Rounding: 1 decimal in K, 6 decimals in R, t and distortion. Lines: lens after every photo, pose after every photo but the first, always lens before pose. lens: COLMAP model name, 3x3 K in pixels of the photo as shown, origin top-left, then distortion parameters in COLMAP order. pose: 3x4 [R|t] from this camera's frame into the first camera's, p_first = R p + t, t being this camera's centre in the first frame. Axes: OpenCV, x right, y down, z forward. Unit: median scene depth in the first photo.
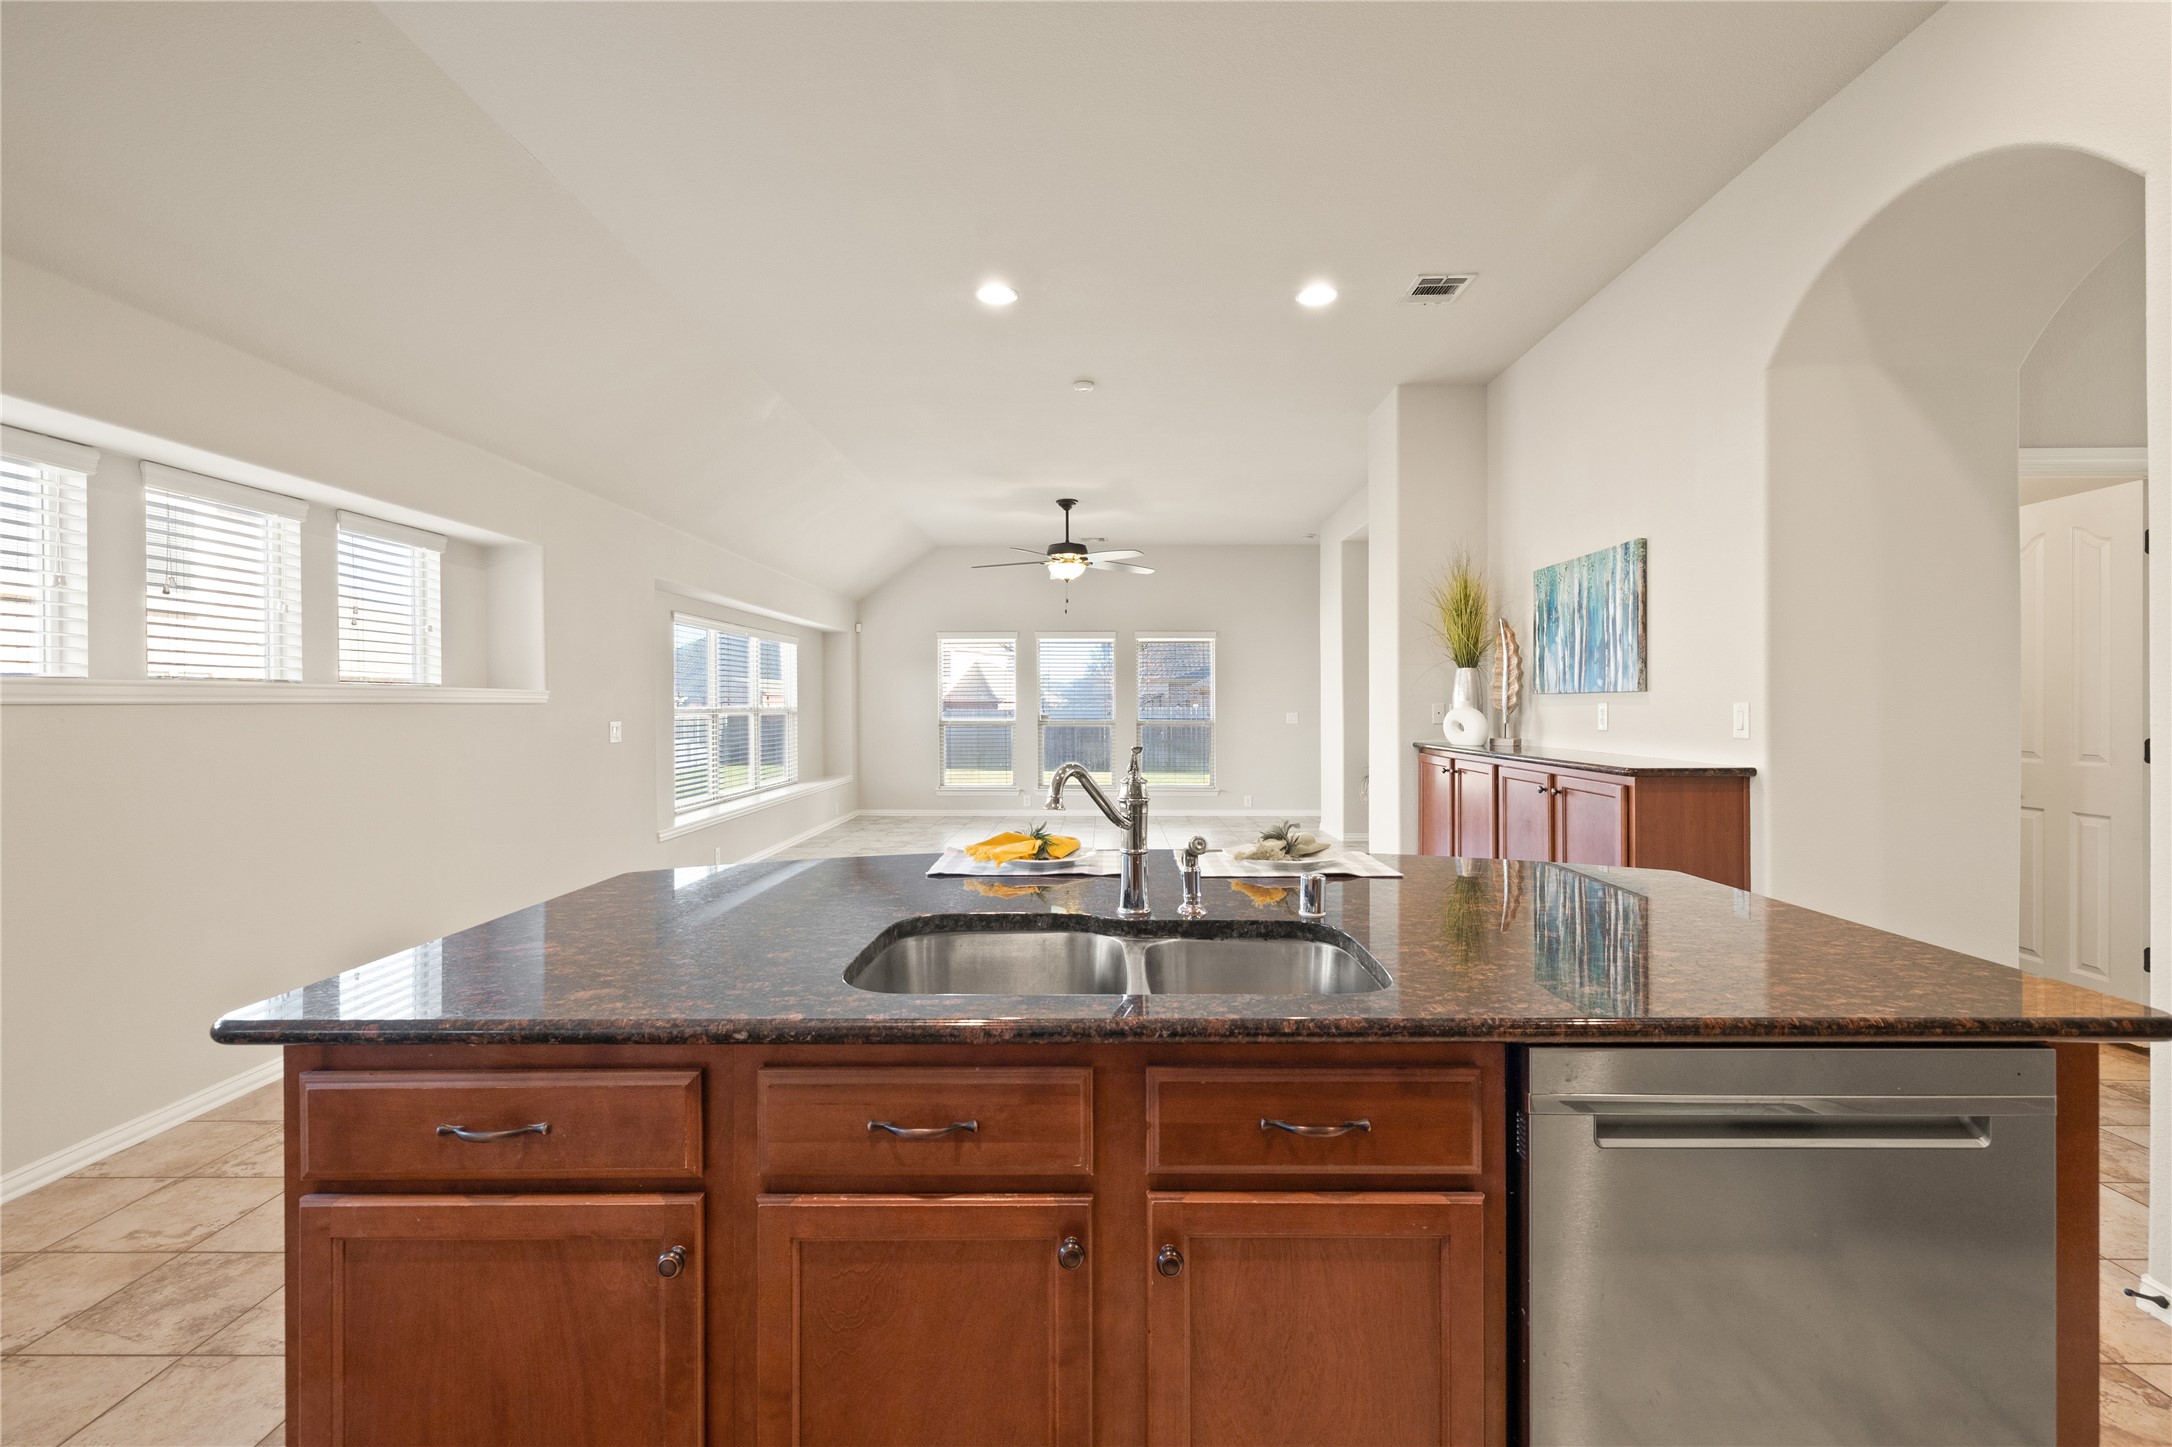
lens RADIAL K [[932.1, 0, 1086.5], [0, 932.1, 712.8], [0, 0, 1]] dist [0.000683, 0.000100]
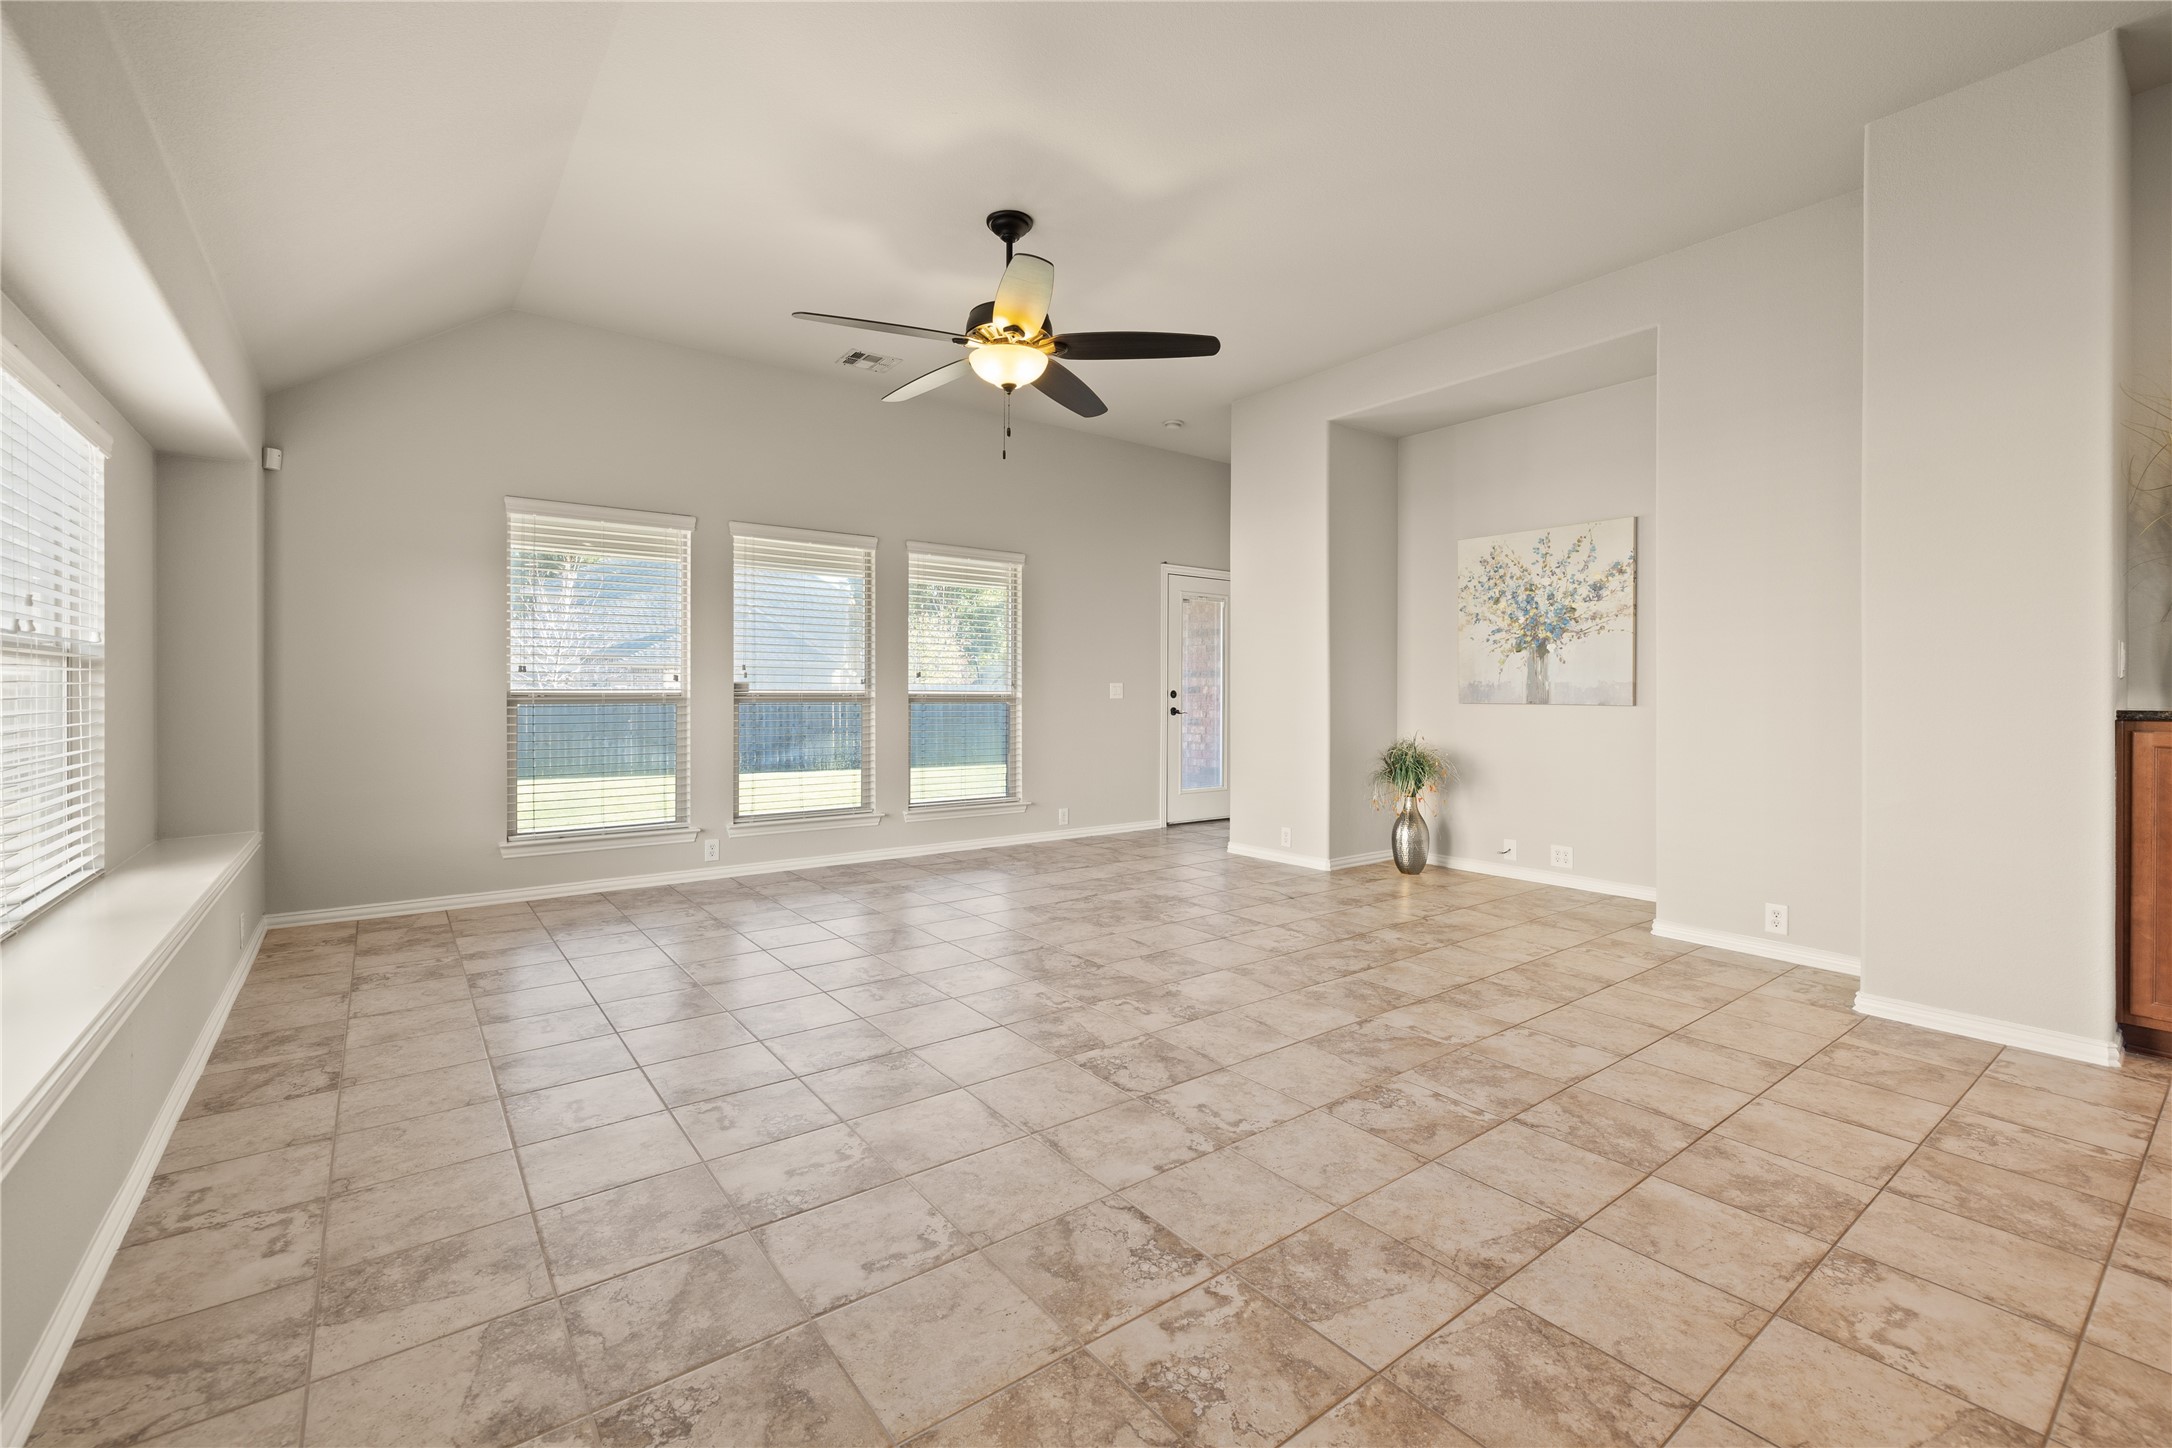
lens RADIAL K [[926.4, 0, 1102.6], [0, 926.4, 694.6], [0, 0, 1]] dist [0.000648, -0.000027]
pose [[0.781579, 0.002086, 0.623803, -0.672042], [0.000925, 0.999989, -0.004502, 0.037309], [-0.623806, 0.004096, 0.781569, 1.459491]]
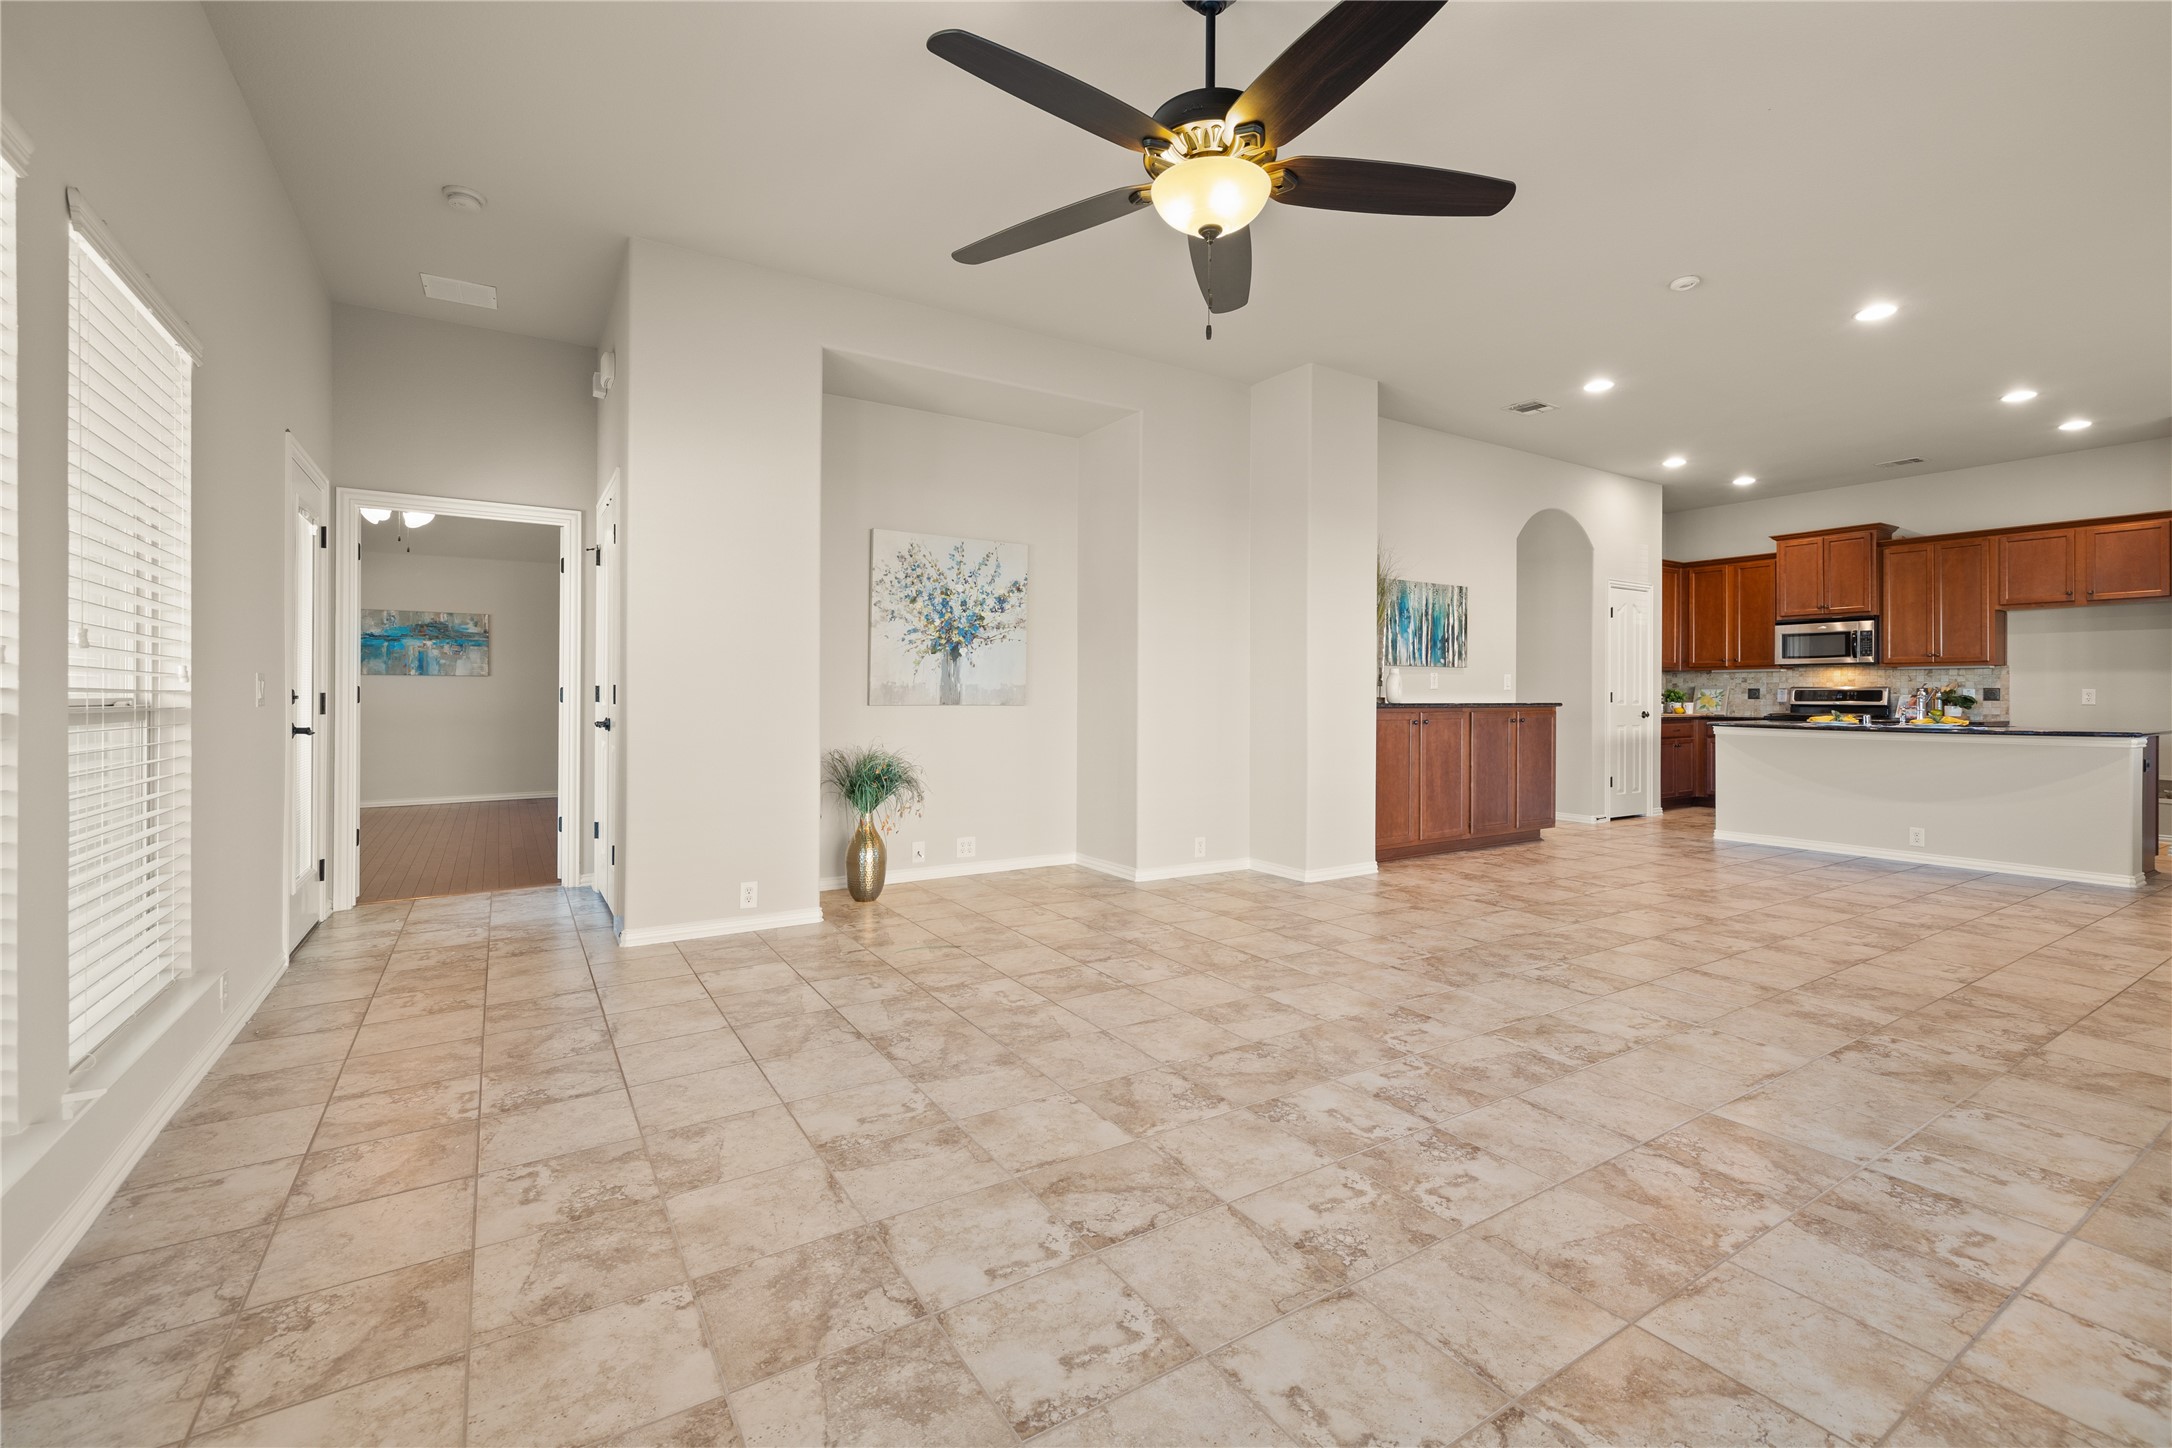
lens RADIAL K [[936.8, 0, 1100.2], [0, 936.8, 697.7], [0, 0, 1]] dist [-0.002691, -0.000211]
pose [[-0.551261, -0.002310, 0.834330, -0.635009], [0.004494, 0.999973, 0.005738, 0.026013], [-0.834321, 0.006912, -0.551236, 2.905956]]
